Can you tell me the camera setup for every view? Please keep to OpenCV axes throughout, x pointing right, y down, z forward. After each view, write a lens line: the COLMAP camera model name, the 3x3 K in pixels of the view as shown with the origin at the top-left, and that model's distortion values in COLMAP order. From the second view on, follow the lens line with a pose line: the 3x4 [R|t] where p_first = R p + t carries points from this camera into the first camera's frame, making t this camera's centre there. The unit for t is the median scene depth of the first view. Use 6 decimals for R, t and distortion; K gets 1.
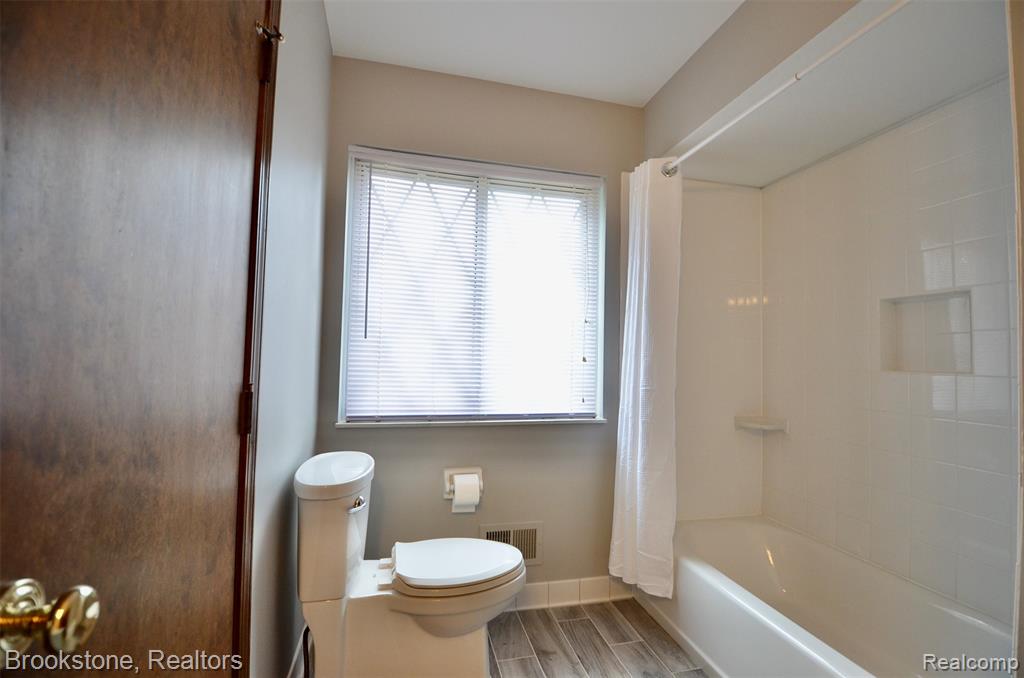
lens RADIAL K [[446.5, 0, 514.9], [0, 446.5, 337.3], [0, 0, 1]] dist [-0.017331, -0.002984]
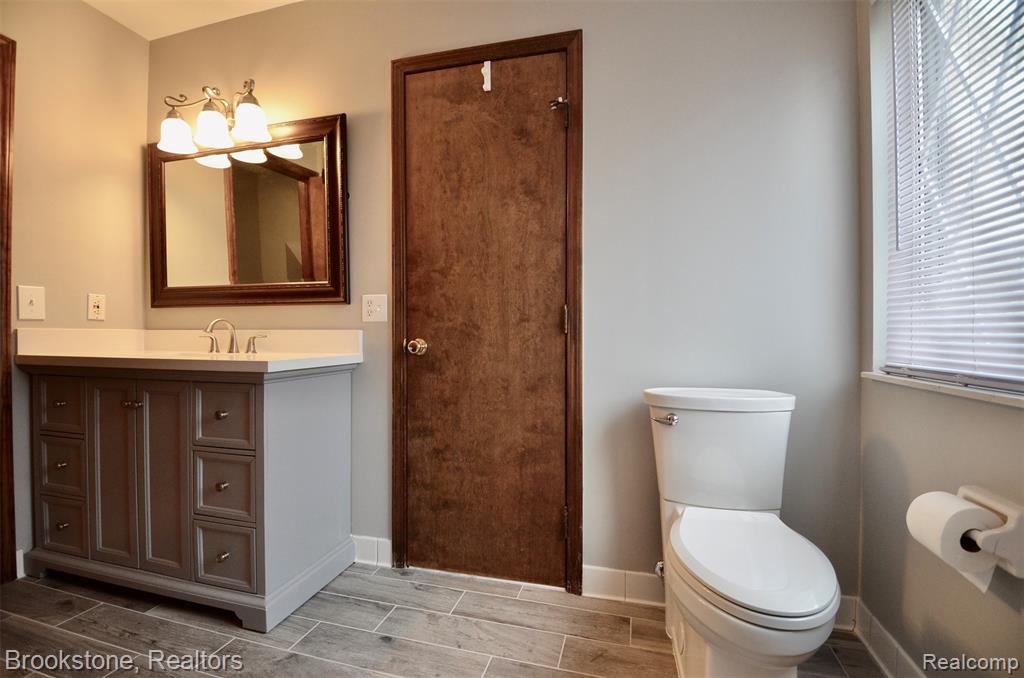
lens RADIAL K [[446.5, 0, 509.8], [0, 446.5, 334.5], [0, 0, 1]] dist [-0.017331, -0.002984]
pose [[-0.478962, -0.017961, -0.877652, 0.510833], [0.031853, 0.998777, -0.037823, 0.132237], [0.877258, -0.046071, -0.477804, 0.790377]]
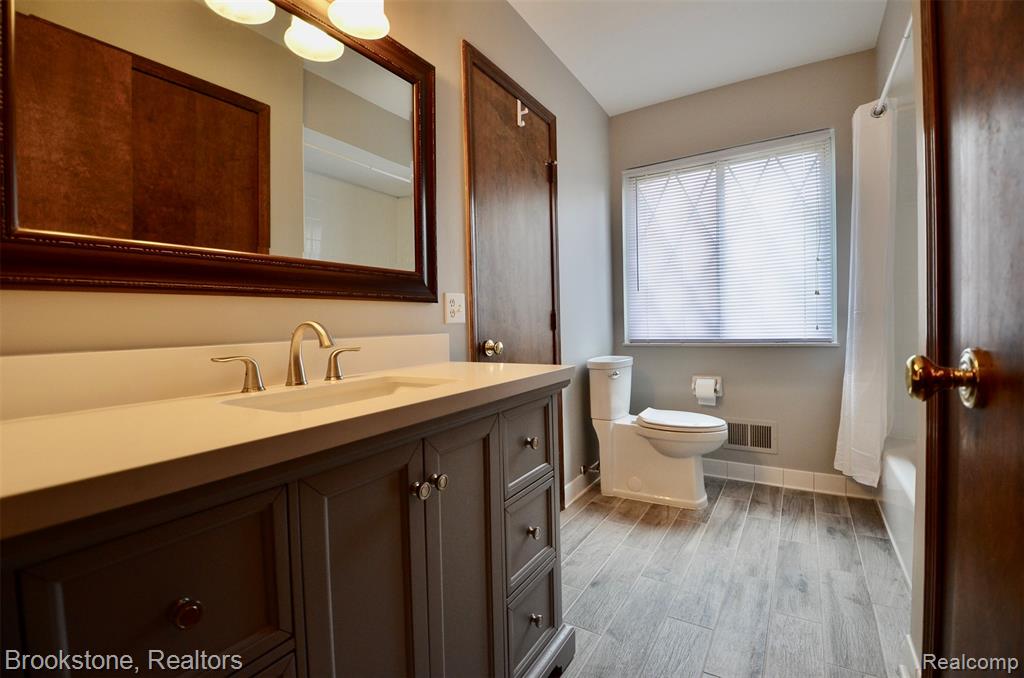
lens RADIAL K [[446.5, 0, 510.6], [0, 446.5, 337.6], [0, 0, 1]] dist [-0.017331, -0.002984]
pose [[0.692773, -0.017824, -0.720935, 0.491783], [0.078668, 0.995596, 0.050981, 0.050133], [0.716852, -0.092033, 0.691125, -0.443787]]
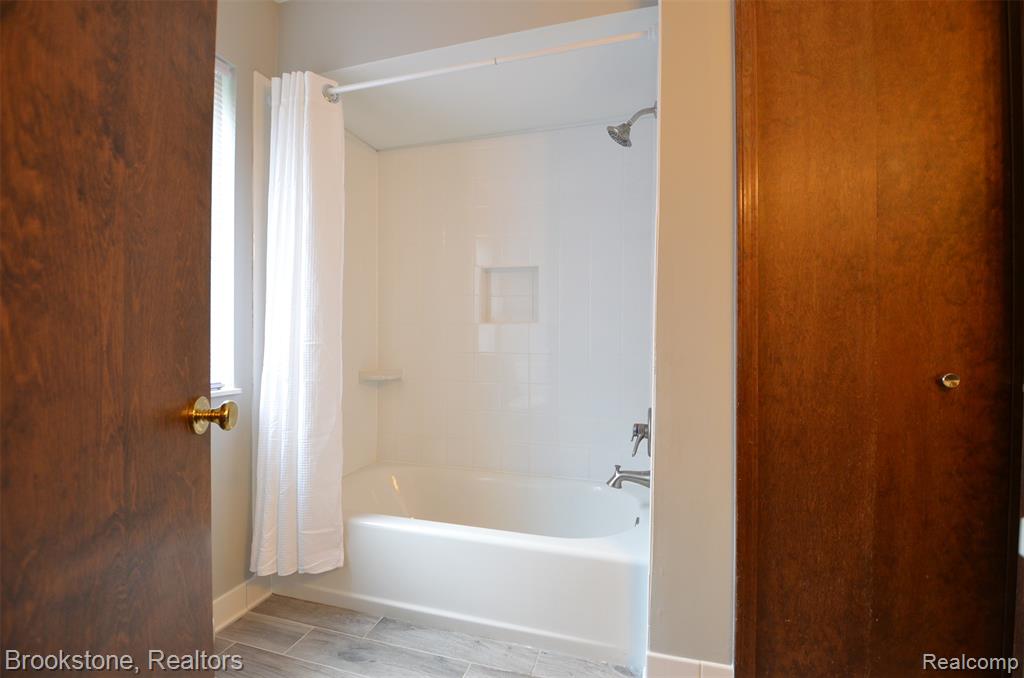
lens RADIAL K [[446.5, 0, 510.2], [0, 446.5, 338.2], [0, 0, 1]] dist [-0.017331, -0.002984]
pose [[0.505221, -0.027601, 0.862549, -0.242579], [-0.031836, 0.998212, 0.050589, 0.048350], [-0.862403, -0.053019, 0.503439, 0.232484]]
